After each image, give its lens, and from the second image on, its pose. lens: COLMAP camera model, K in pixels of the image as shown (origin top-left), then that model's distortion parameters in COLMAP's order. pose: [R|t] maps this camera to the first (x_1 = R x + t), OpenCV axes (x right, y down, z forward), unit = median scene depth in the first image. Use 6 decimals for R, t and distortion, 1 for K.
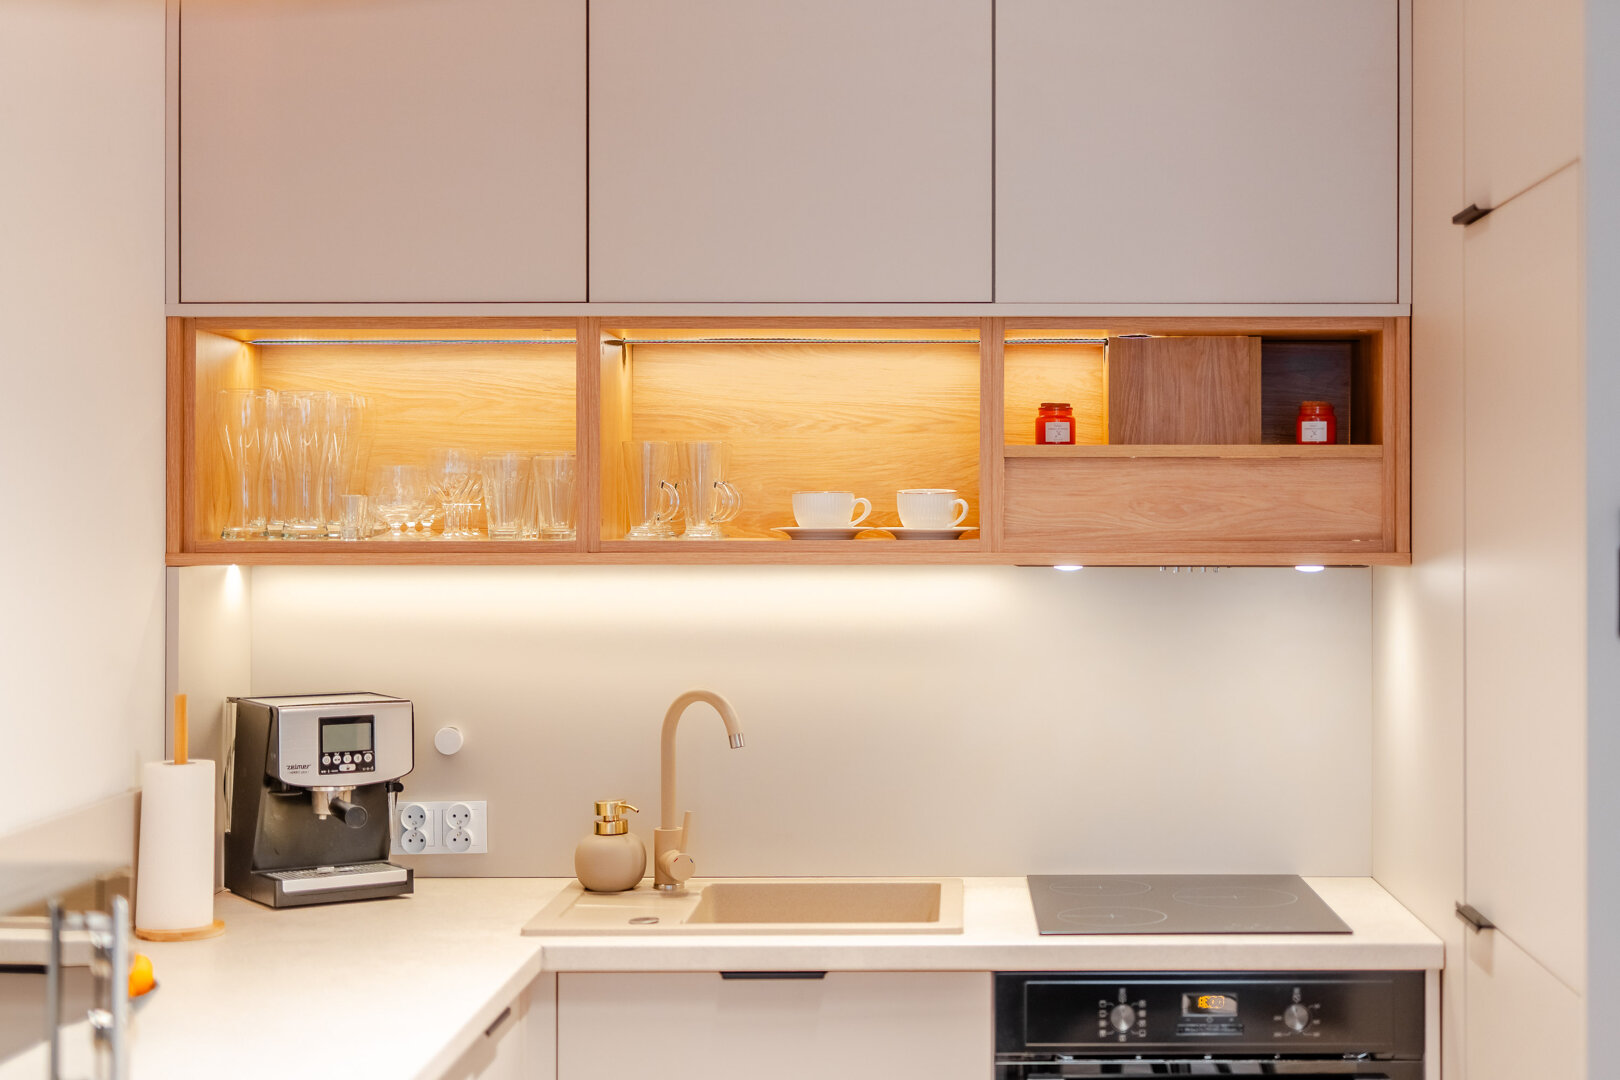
lens RADIAL K [[2228.3, 0, 987.5], [0, 2228.3, 506.5], [0, 0, 1]] dist [-0.006536, -0.000464]
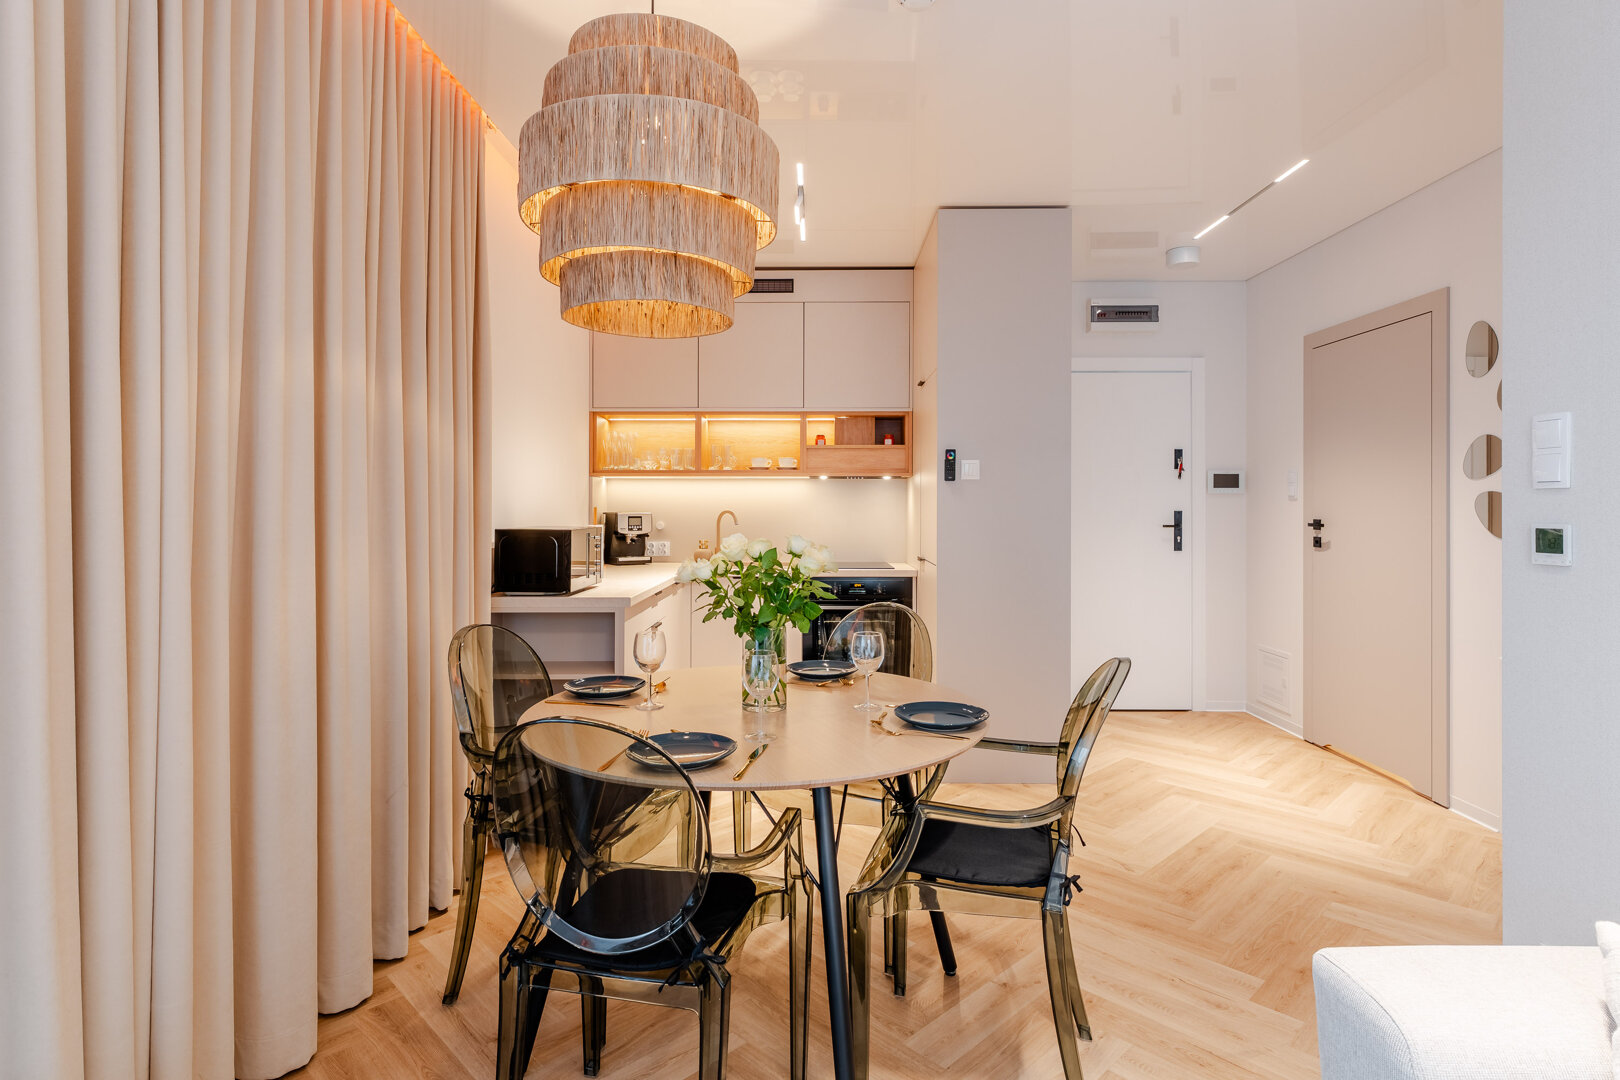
lens RADIAL K [[843.6, 0, 807.8], [0, 843.6, 506.5], [0, 0, 1]] dist [0.003385, 0.000484]
pose [[0.999847, 0.000924, -0.017477, 0.035107], [-0.000707, 0.999922, 0.012463, 0.059646], [0.017487, -0.012449, 0.999770, -0.447763]]
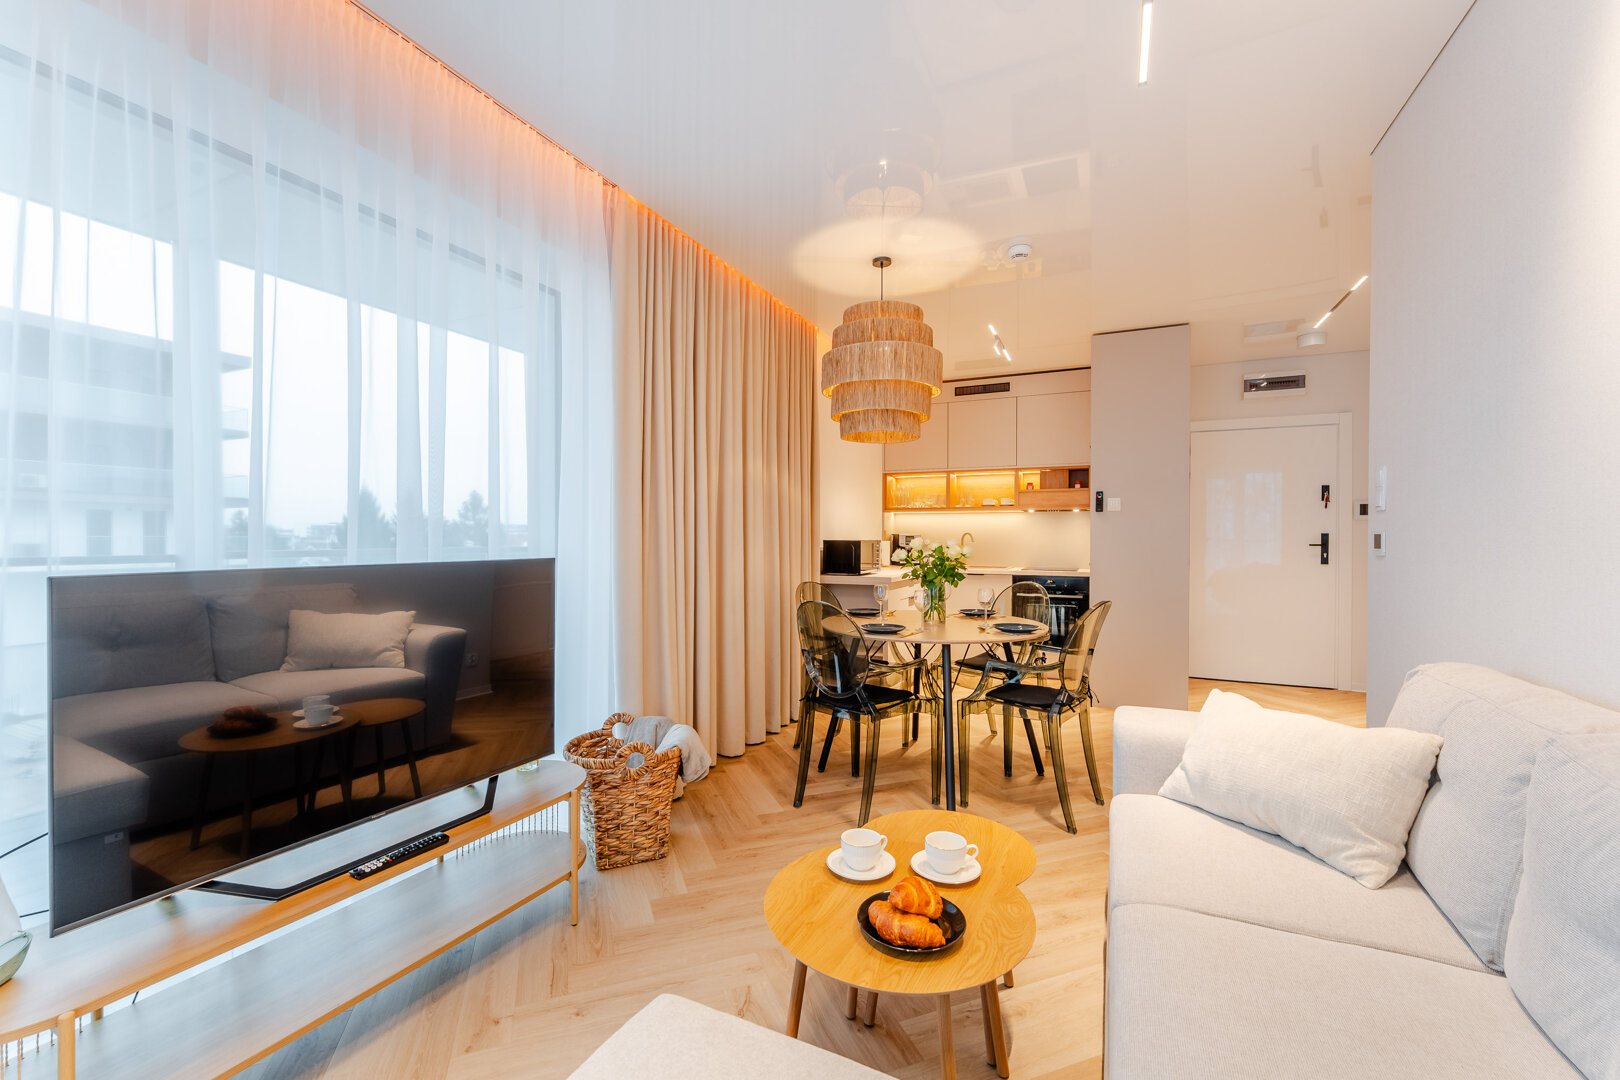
lens RADIAL K [[656.6, 0, 808.9], [0, 656.6, 542.0], [0, 0, 1]] dist [-0.000859, -0.000133]
pose [[0.906595, 0.006722, -0.421949, 0.235692], [0.002254, 0.999782, 0.020769, 0.072319], [0.421996, -0.019781, 0.906382, -0.798556]]
